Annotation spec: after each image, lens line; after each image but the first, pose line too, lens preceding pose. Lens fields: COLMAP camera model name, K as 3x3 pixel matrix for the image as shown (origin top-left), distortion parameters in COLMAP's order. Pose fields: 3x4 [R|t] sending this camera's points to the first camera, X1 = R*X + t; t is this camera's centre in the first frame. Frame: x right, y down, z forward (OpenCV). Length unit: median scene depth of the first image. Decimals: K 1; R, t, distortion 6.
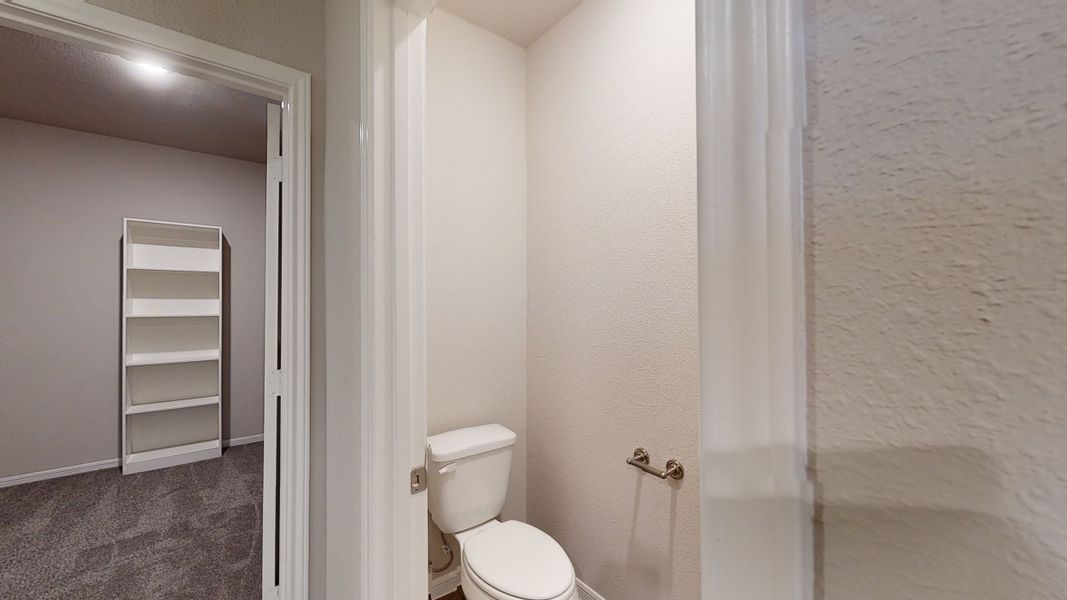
lens RADIAL K [[392.0, 0, 533.5], [0, 392.0, 300.0], [0, 0, 1]] dist [0.000900, 0.000235]
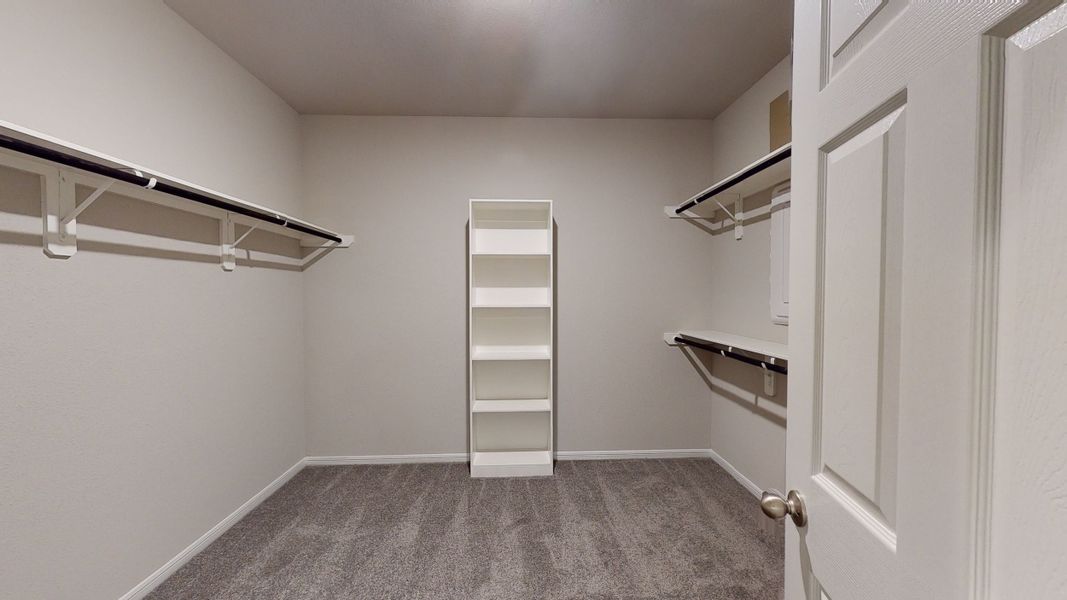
lens RADIAL K [[392.0, 0, 533.5], [0, 392.0, 300.0], [0, 0, 1]] dist [0.000900, 0.000235]
pose [[0.811983, 0.014157, -0.583510, -0.380351], [0.002904, 0.999595, 0.028293, 0.000812], [0.583674, -0.024667, 0.811613, 0.334343]]
